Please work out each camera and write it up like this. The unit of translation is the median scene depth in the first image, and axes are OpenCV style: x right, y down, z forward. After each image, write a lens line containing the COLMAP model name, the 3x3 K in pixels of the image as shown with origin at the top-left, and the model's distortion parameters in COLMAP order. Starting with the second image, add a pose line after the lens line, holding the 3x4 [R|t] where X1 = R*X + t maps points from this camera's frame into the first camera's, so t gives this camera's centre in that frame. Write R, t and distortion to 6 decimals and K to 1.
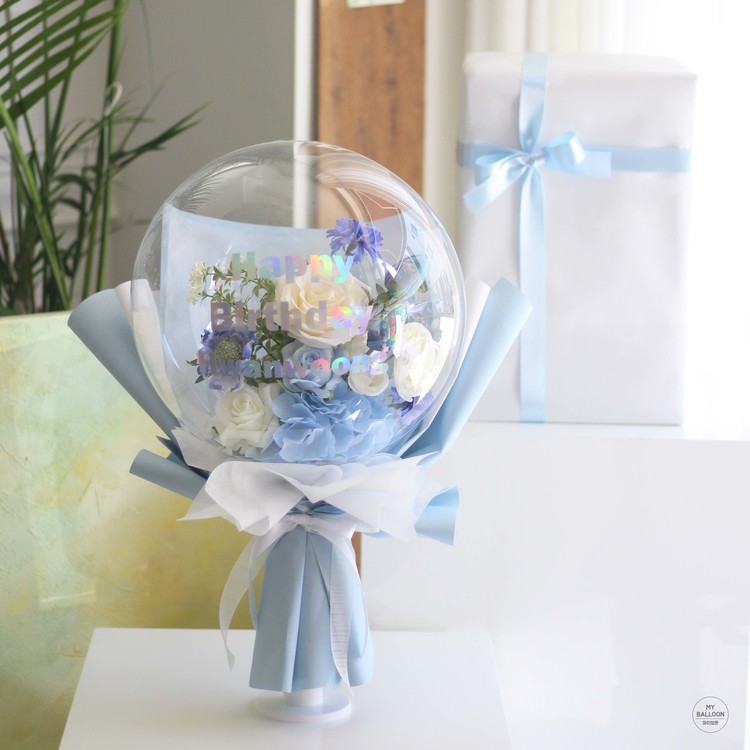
lens RADIAL K [[1235.4, 0, 375.1], [0, 1235.4, 375.7], [0, 0, 1]] dist [-0.035522, -0.058170]
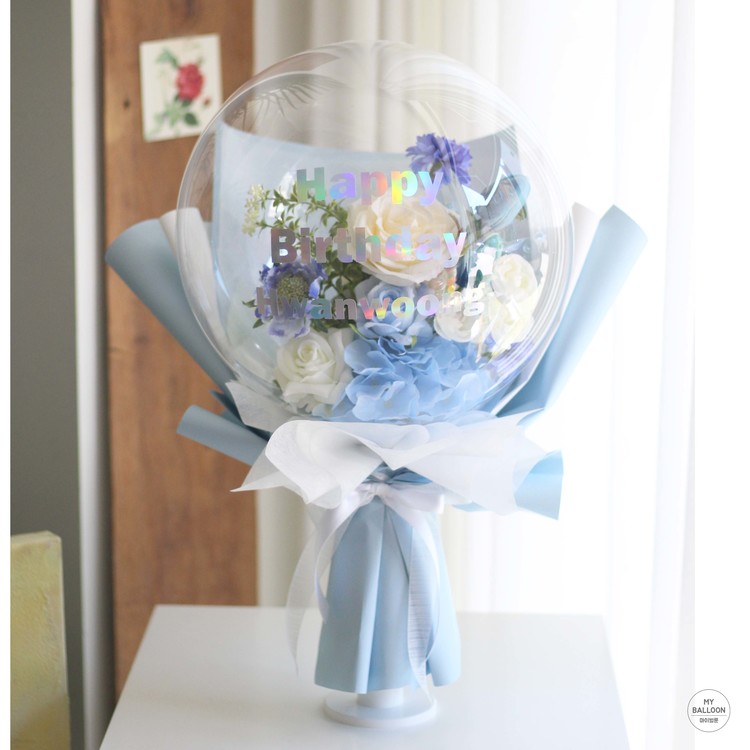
lens RADIAL K [[1235.4, 0, 375.1], [0, 1235.4, 375.7], [0, 0, 1]] dist [-0.035522, -0.058170]
pose [[0.998992, -0.000561, -0.044881, -0.024180], [0.001999, 0.999486, 0.032008, 0.011817], [0.044840, -0.032066, 0.998479, 0.157952]]
